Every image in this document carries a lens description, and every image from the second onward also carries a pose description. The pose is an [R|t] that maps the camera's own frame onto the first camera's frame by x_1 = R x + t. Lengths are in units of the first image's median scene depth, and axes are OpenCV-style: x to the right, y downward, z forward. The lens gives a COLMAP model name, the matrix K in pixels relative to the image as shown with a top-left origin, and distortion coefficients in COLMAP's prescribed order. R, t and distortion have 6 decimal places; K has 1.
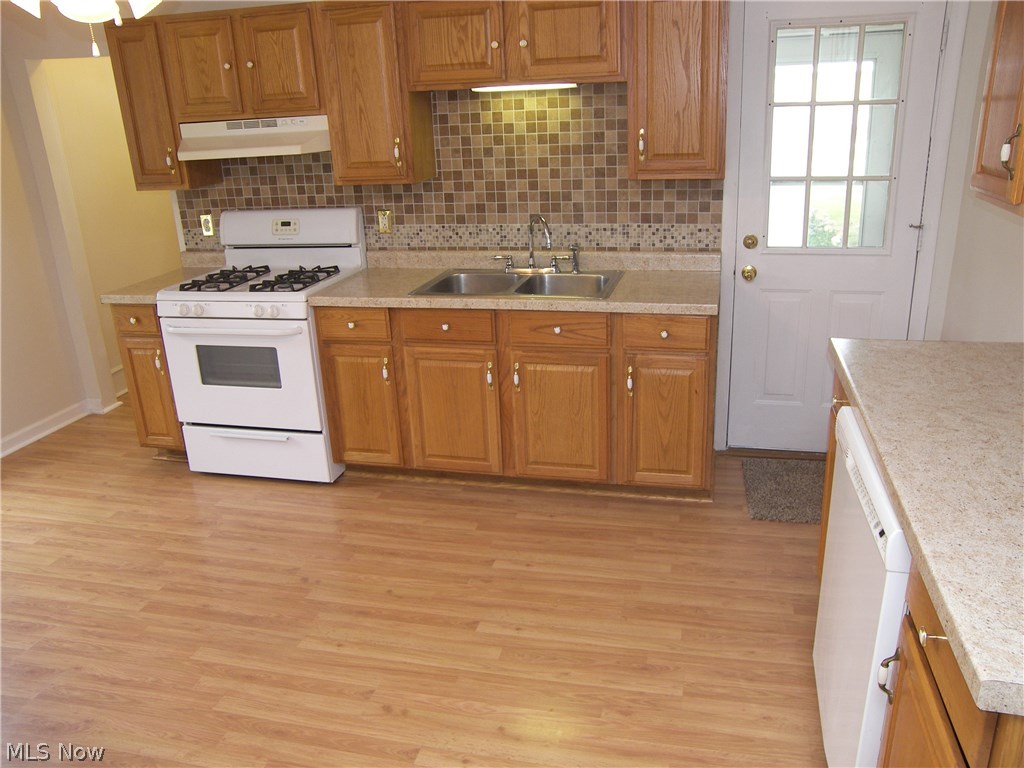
lens RADIAL K [[801.6, 0, 519.0], [0, 801.6, 380.2], [0, 0, 1]] dist [-0.097321, 0.014312]
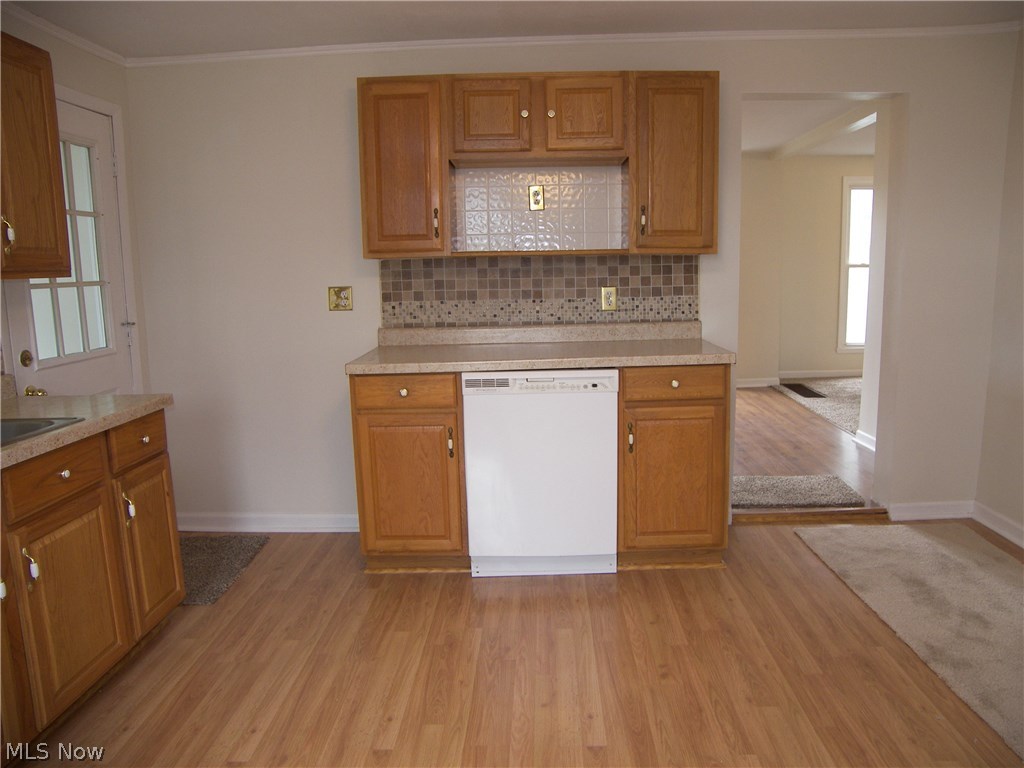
lens RADIAL K [[721.3, 0, 518.2], [0, 721.3, 386.5], [0, 0, 1]] dist [-0.115100, 0.052286]
pose [[-0.206183, -0.115024, 0.971729, -0.582145], [0.351025, 0.918274, 0.183178, -0.097804], [-0.913384, 0.378870, -0.148956, 0.644642]]
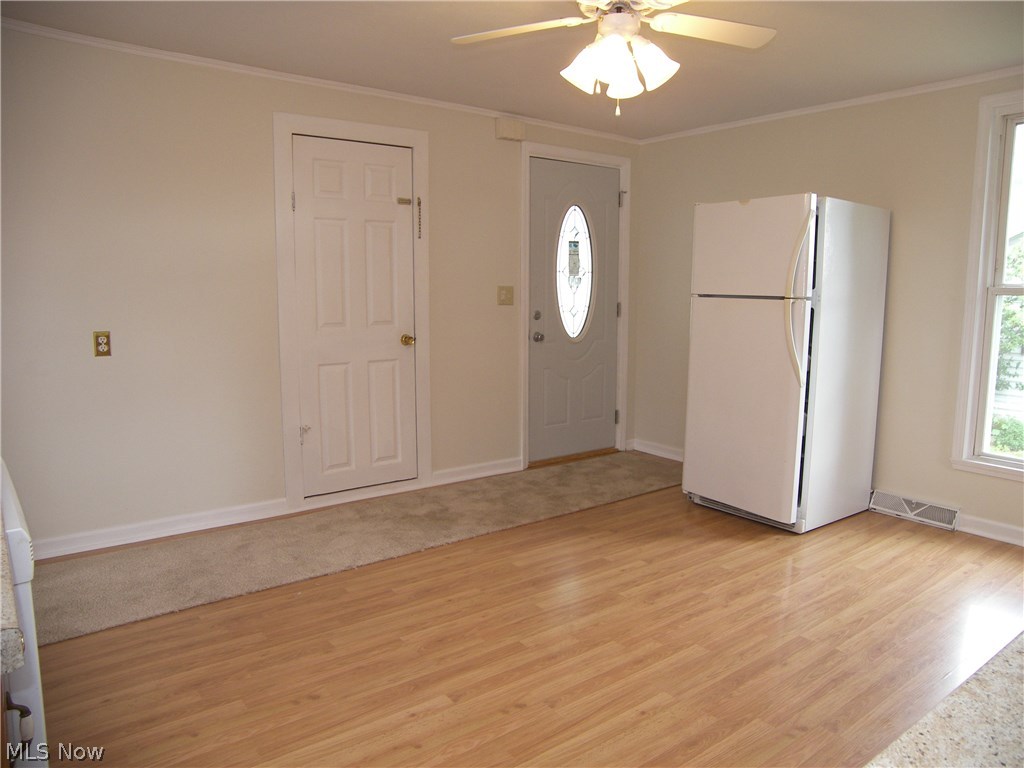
lens RADIAL K [[721.3, 0, 518.9], [0, 721.3, 386.1], [0, 0, 1]] dist [-0.115100, 0.052286]
pose [[-0.620746, 0.154285, -0.768681, 0.323823], [-0.236528, 0.897910, 0.371230, -0.205329], [0.747482, 0.412254, -0.520881, 0.871568]]
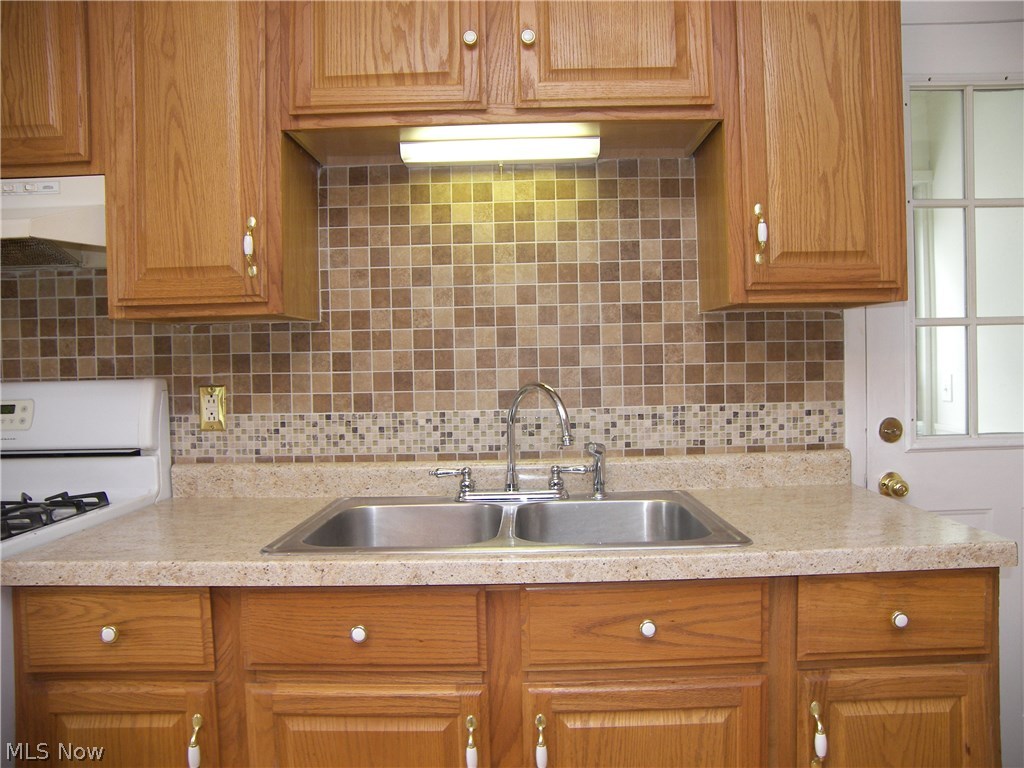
lens RADIAL K [[721.3, 0, 511.8], [0, 721.3, 379.7], [0, 0, 1]] dist [-0.115100, 0.052286]
pose [[0.971950, 0.015262, 0.234693, -0.098907], [0.060935, 0.947476, -0.313970, -0.068104], [-0.227157, 0.319464, 0.919969, 0.596719]]
